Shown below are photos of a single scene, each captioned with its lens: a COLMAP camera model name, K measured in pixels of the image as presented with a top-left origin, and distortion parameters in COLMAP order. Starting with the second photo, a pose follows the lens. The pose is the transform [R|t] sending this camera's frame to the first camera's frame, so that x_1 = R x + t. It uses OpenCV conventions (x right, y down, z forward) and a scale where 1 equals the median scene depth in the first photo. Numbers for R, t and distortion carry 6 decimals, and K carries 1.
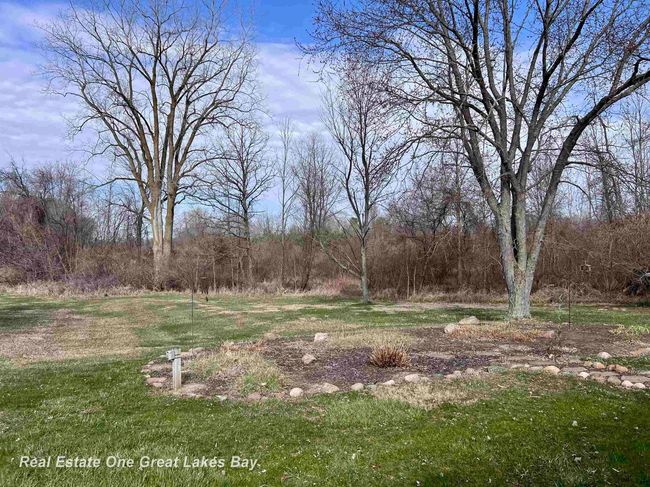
lens RADIAL K [[485.3, 0, 325.0], [0, 485.3, 243.5], [0, 0, 1]] dist [0.006790, 0.002527]
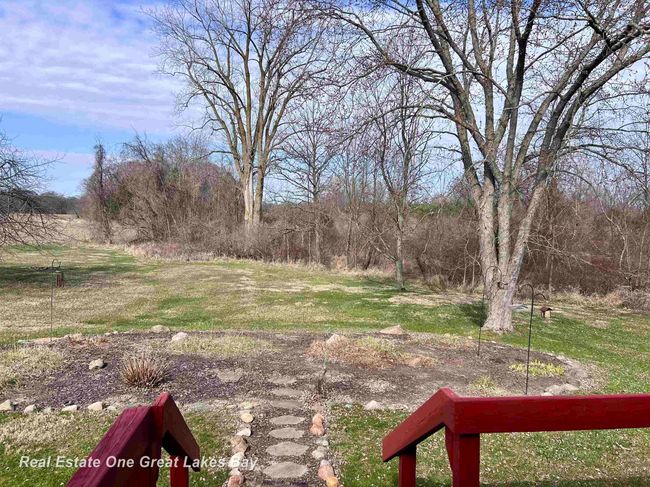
lens RADIAL K [[485.3, 0, 325.0], [0, 485.3, 243.5], [0, 0, 1]] dist [0.006790, 0.002527]
pose [[0.956572, 0.052398, -0.286748, 0.123951], [-0.032186, 0.996682, 0.074755, -0.018552], [0.289714, -0.062279, 0.955085, 0.030845]]
